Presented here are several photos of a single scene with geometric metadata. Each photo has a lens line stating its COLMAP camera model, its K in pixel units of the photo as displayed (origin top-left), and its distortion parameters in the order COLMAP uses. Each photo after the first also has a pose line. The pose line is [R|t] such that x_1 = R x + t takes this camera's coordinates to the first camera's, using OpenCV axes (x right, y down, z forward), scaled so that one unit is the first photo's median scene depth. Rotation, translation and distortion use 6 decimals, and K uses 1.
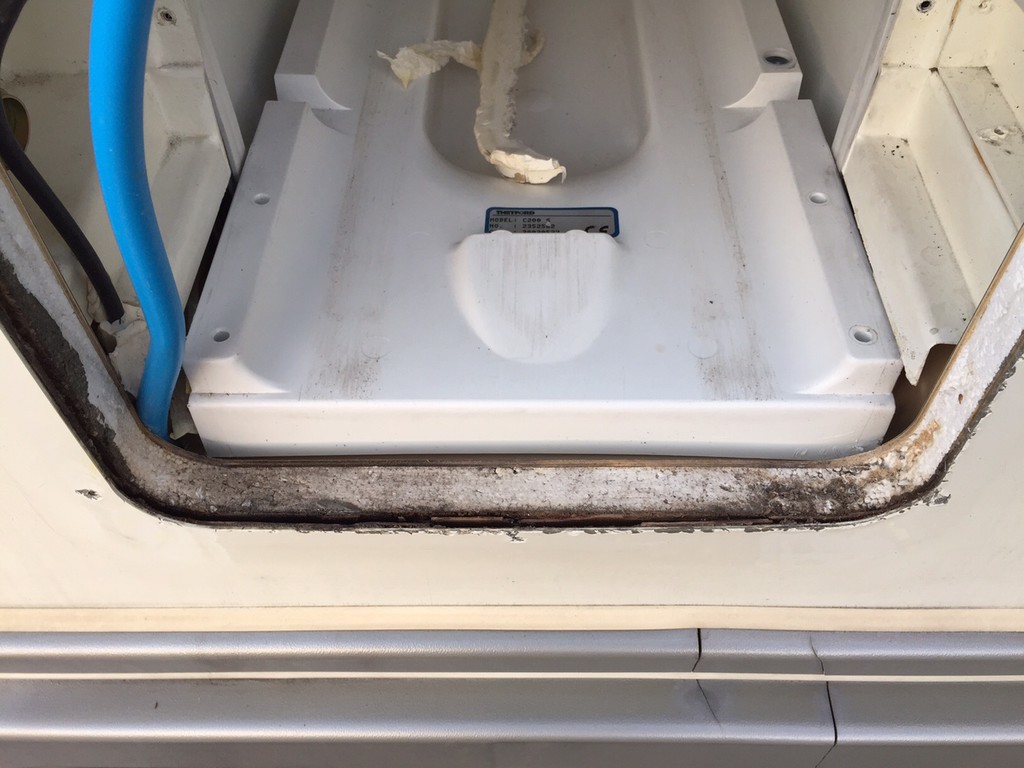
lens RADIAL K [[904.6, 0, 506.1], [0, 904.6, 411.6], [0, 0, 1]] dist [0.059216, -0.052948]
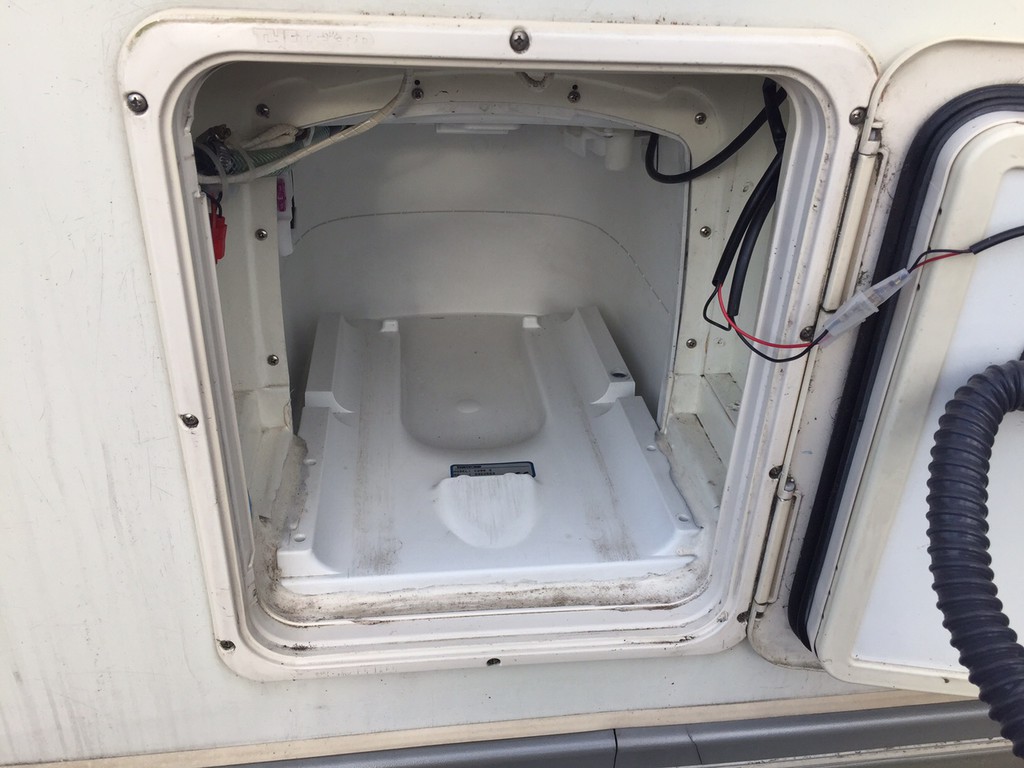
lens RADIAL K [[904.6, 0, 502.3], [0, 904.6, 409.0], [0, 0, 1]] dist [0.059216, -0.052948]
pose [[0.991811, -0.034637, 0.122925, -0.133341], [0.074960, 0.937164, -0.340742, 0.247598], [-0.103399, 0.347166, 0.932086, -0.554572]]
